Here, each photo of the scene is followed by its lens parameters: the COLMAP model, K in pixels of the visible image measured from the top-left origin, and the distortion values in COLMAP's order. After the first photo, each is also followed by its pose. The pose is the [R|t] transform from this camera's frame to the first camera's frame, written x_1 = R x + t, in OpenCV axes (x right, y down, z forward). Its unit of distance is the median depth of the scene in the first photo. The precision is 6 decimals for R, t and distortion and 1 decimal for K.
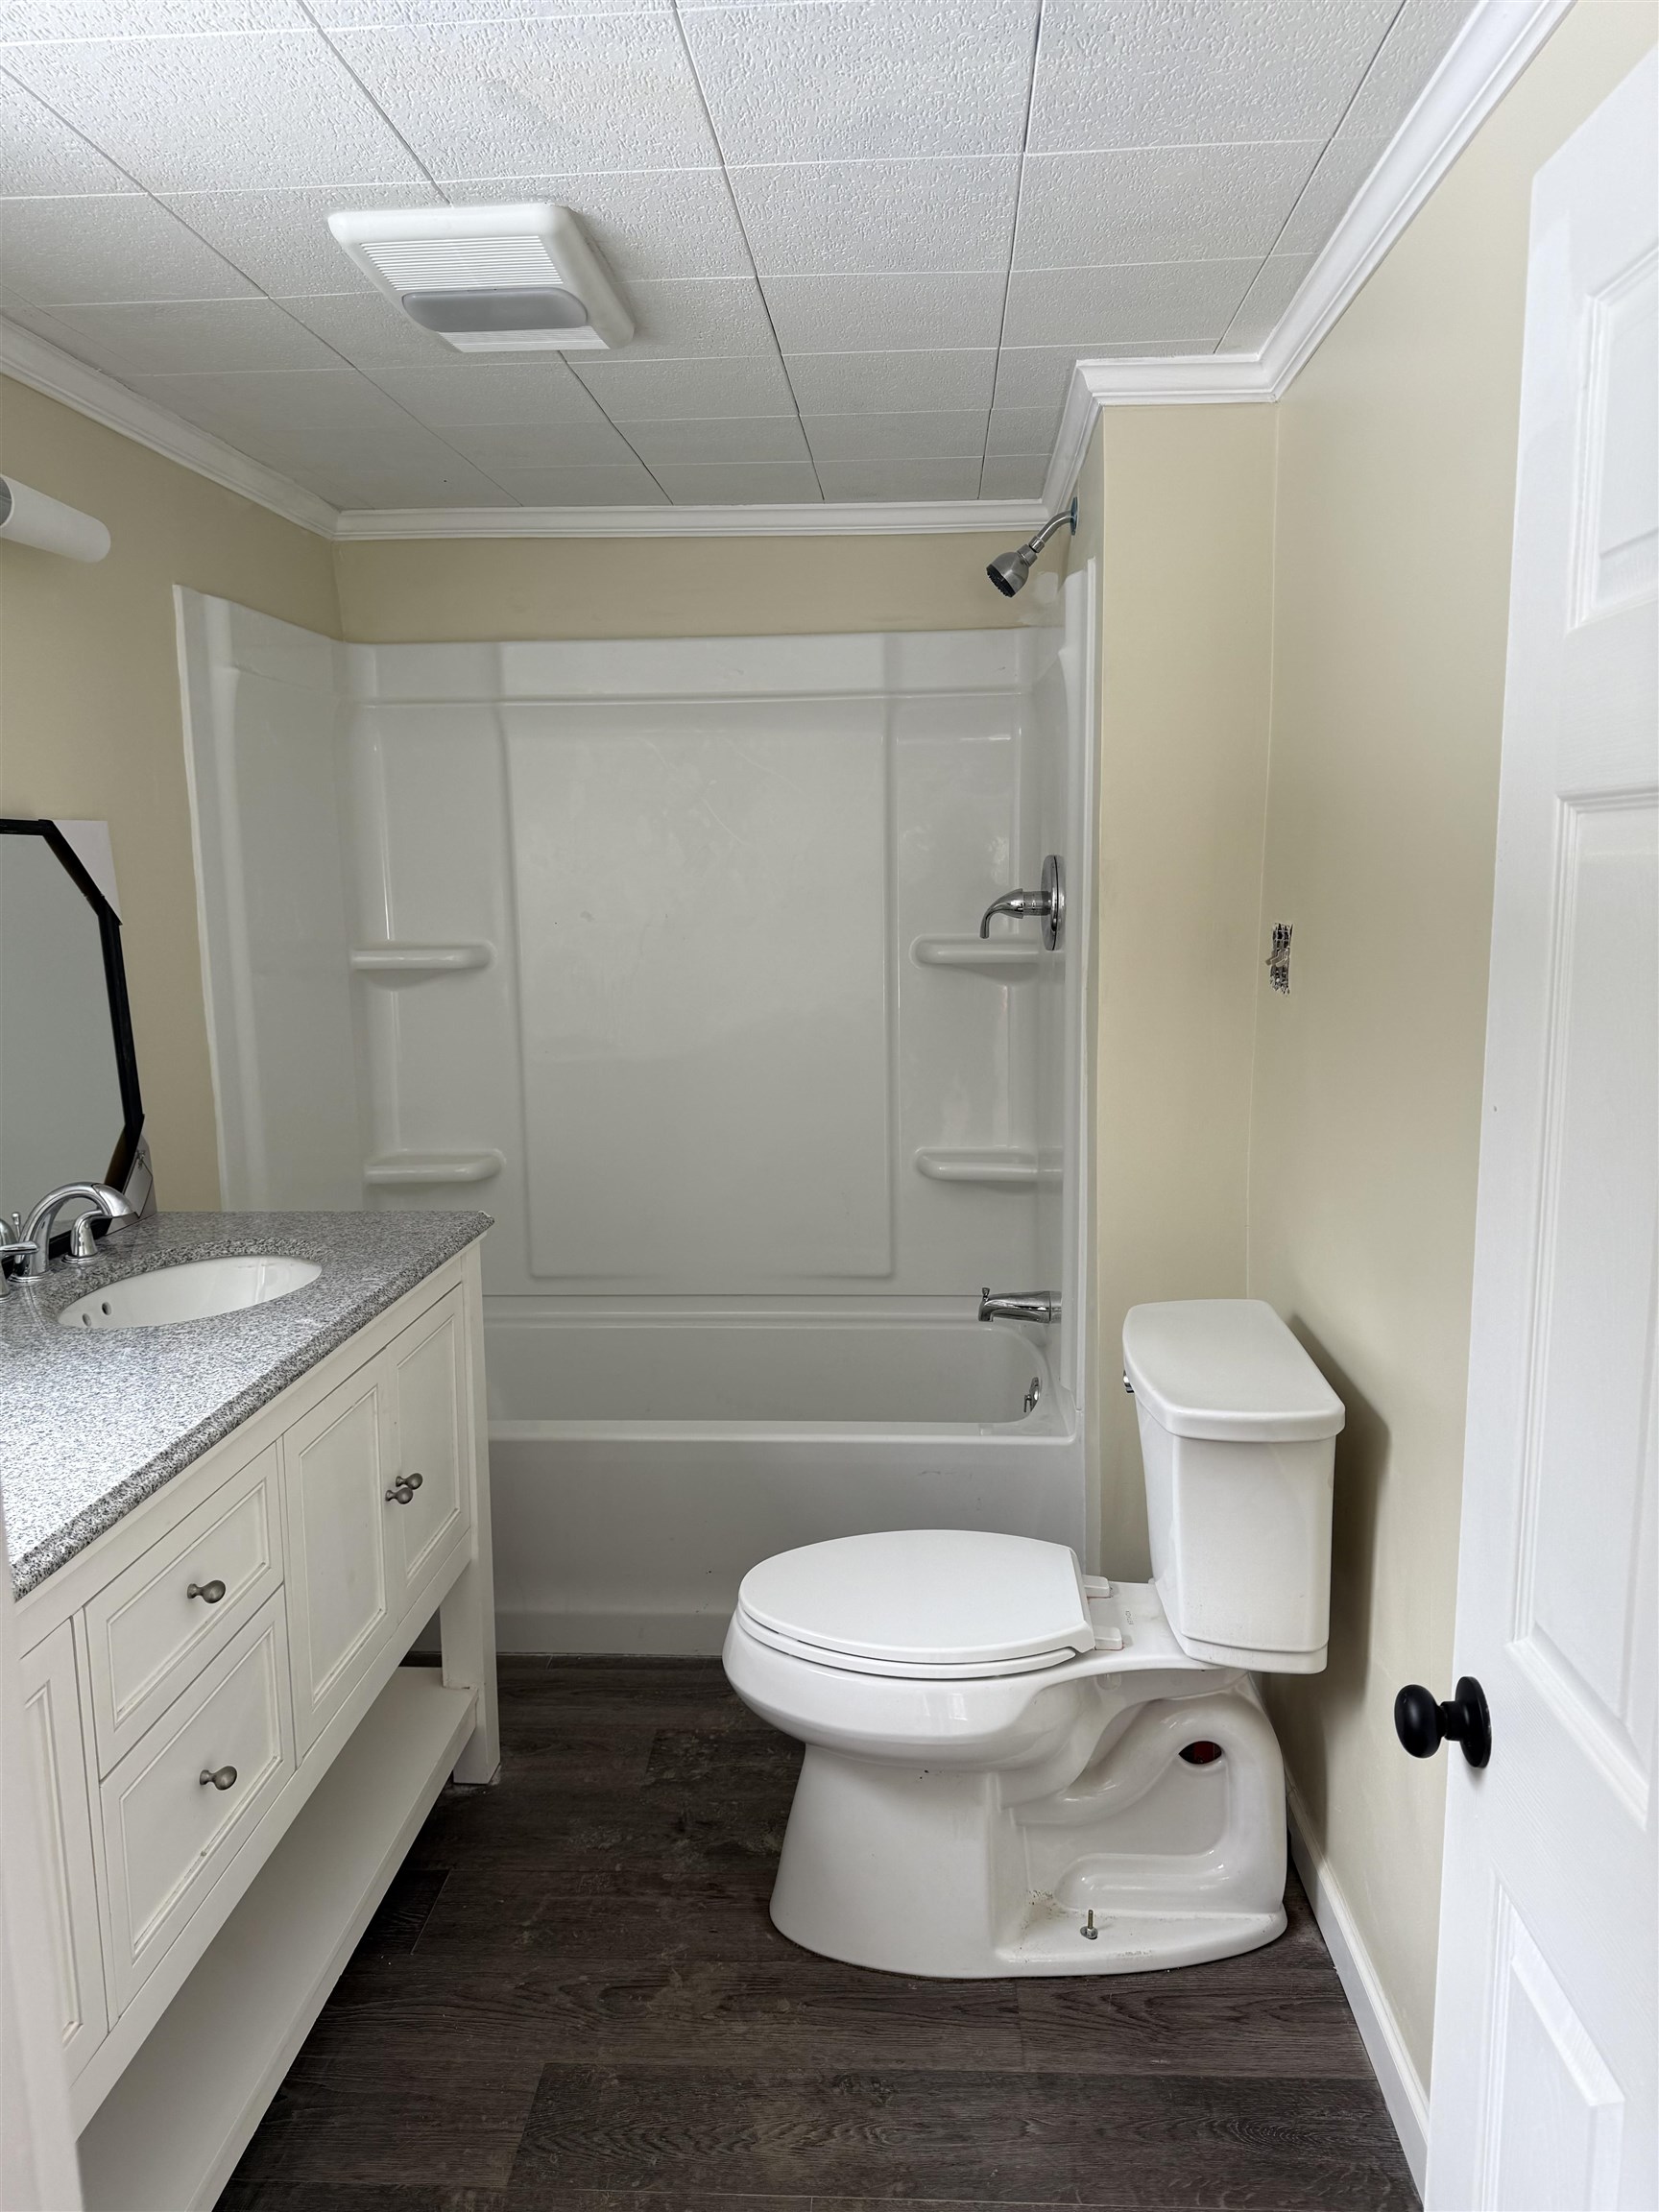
lens RADIAL K [[1561.6, 0, 820.9], [0, 1561.6, 1126.2], [0, 0, 1]] dist [-0.001043, -0.007738]
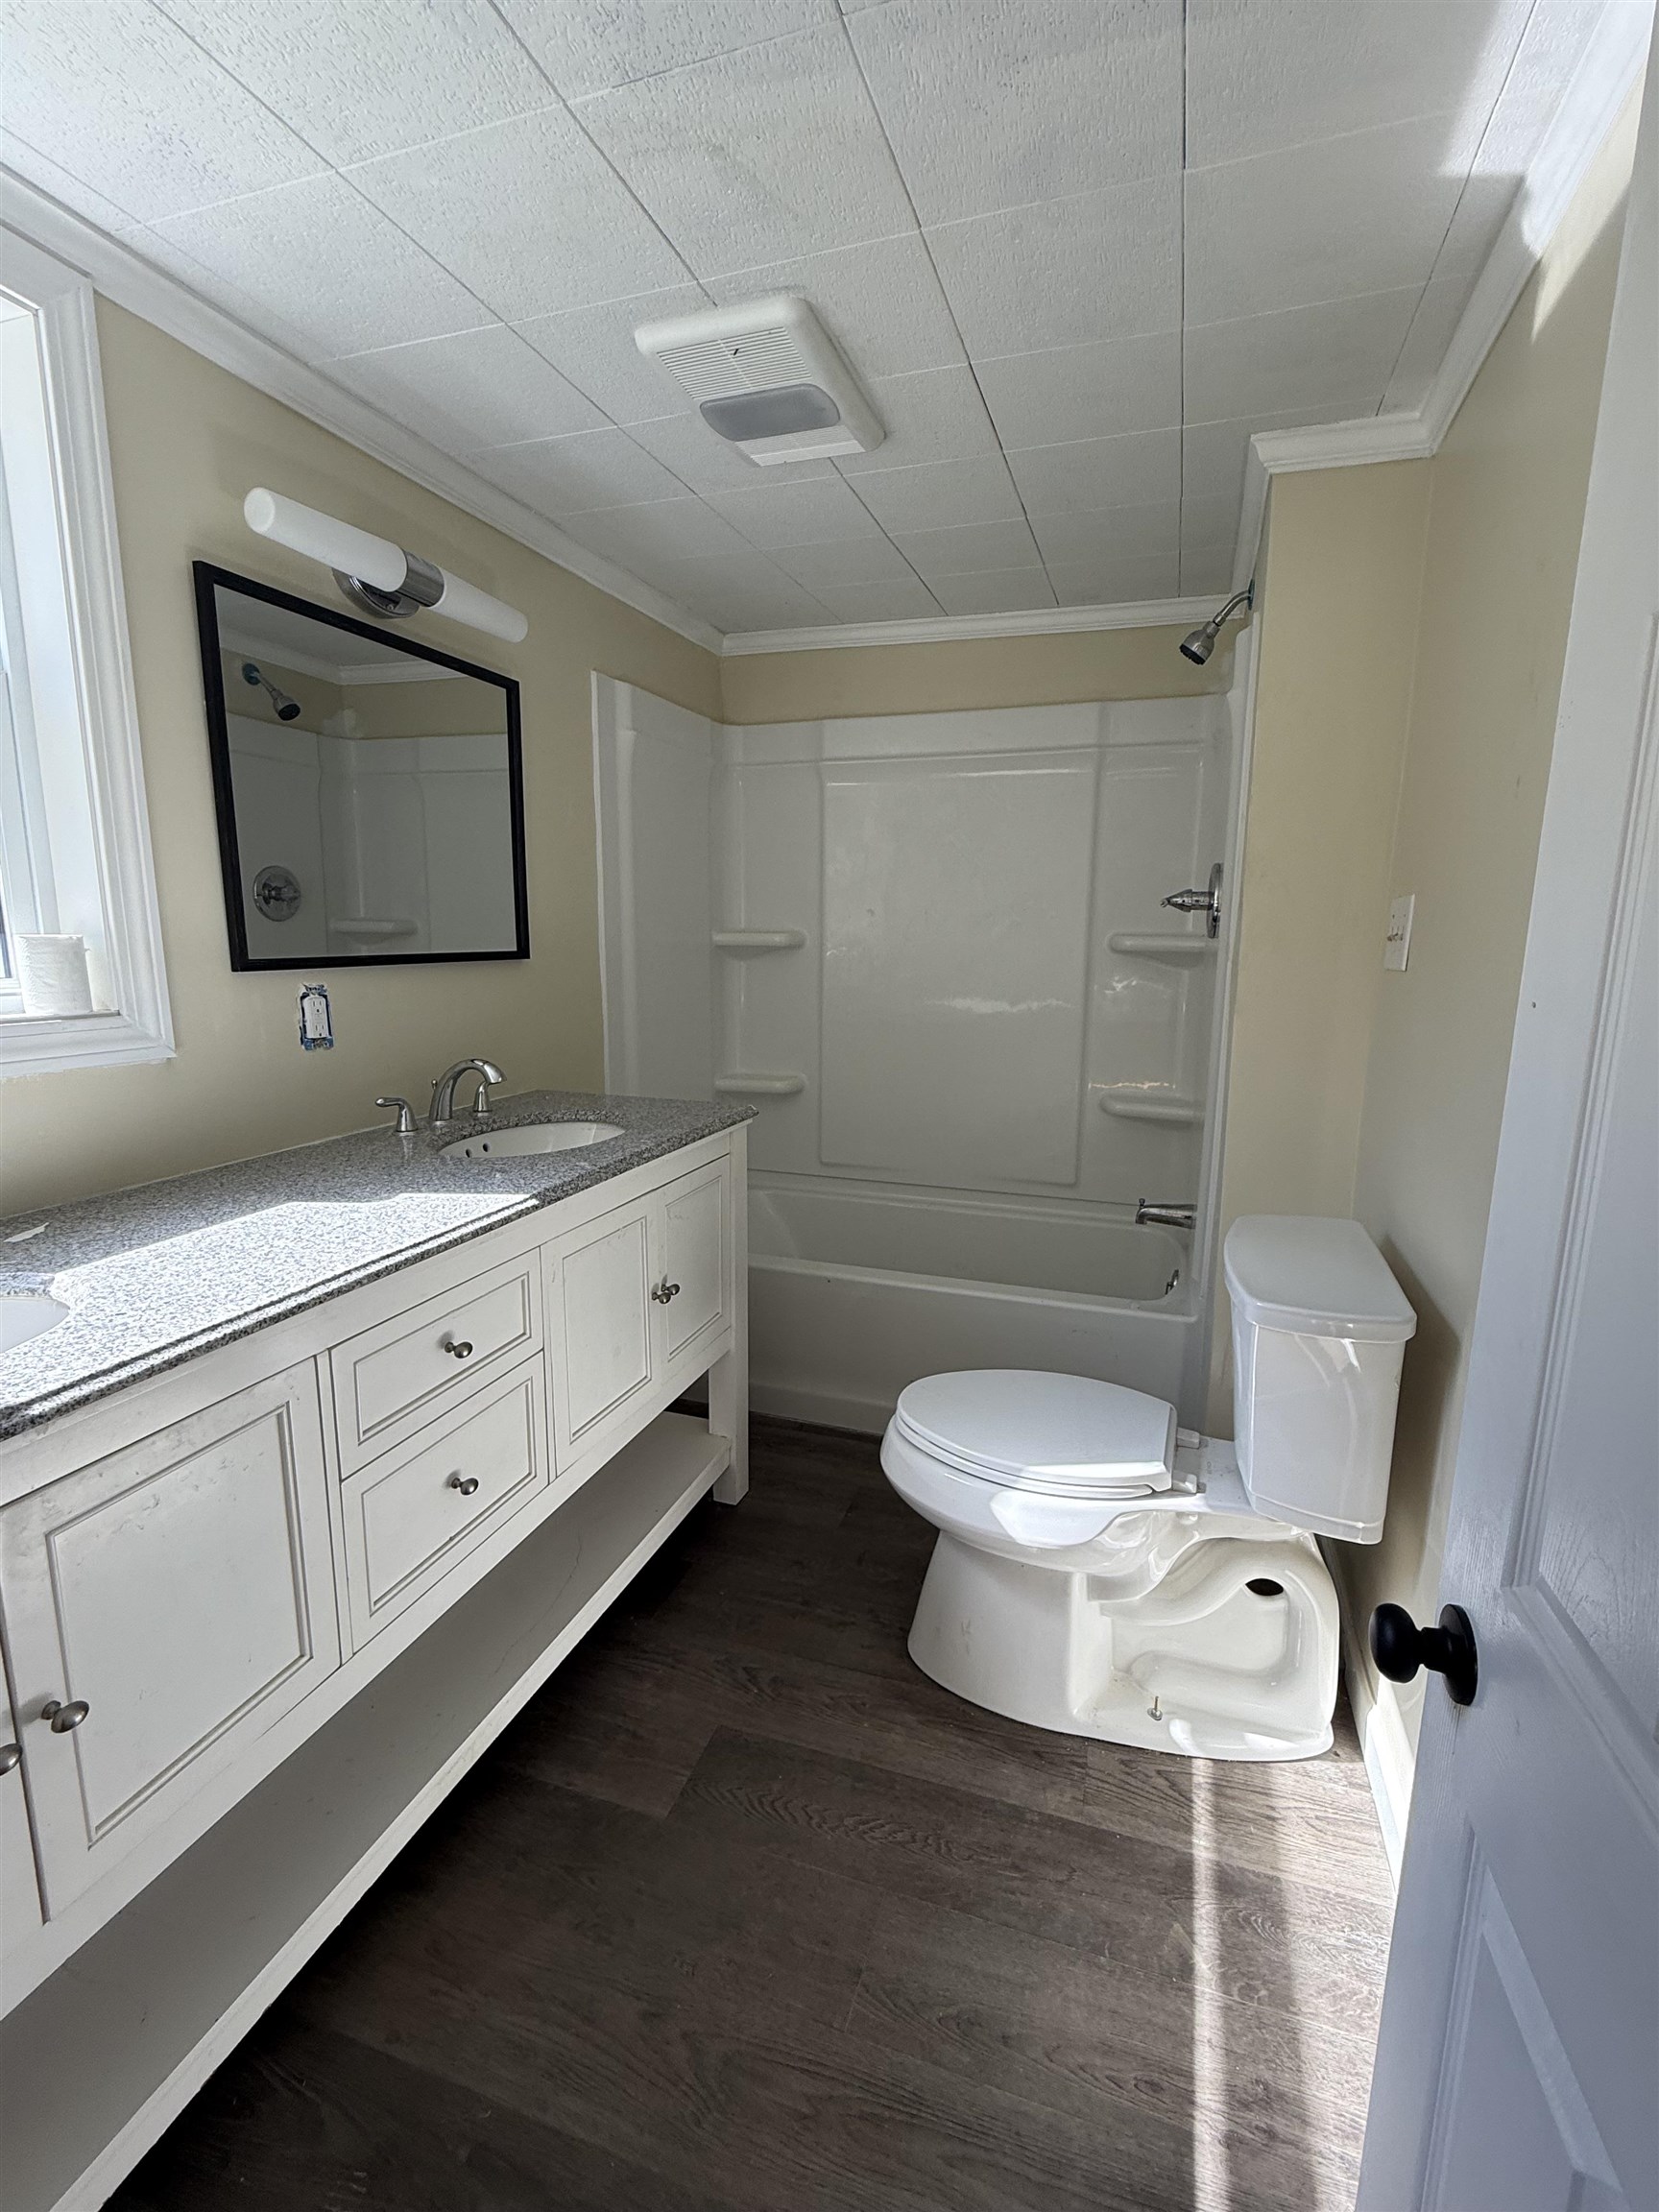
lens RADIAL K [[979.9, 0, 828.0], [0, 979.9, 1112.3], [0, 0, 1]] dist [0.002018, 0.000139]
pose [[0.964609, 0.072458, -0.253534, 0.081353], [-0.066377, 0.997266, 0.032470, 0.030509], [0.255194, -0.014492, 0.966781, 0.180262]]
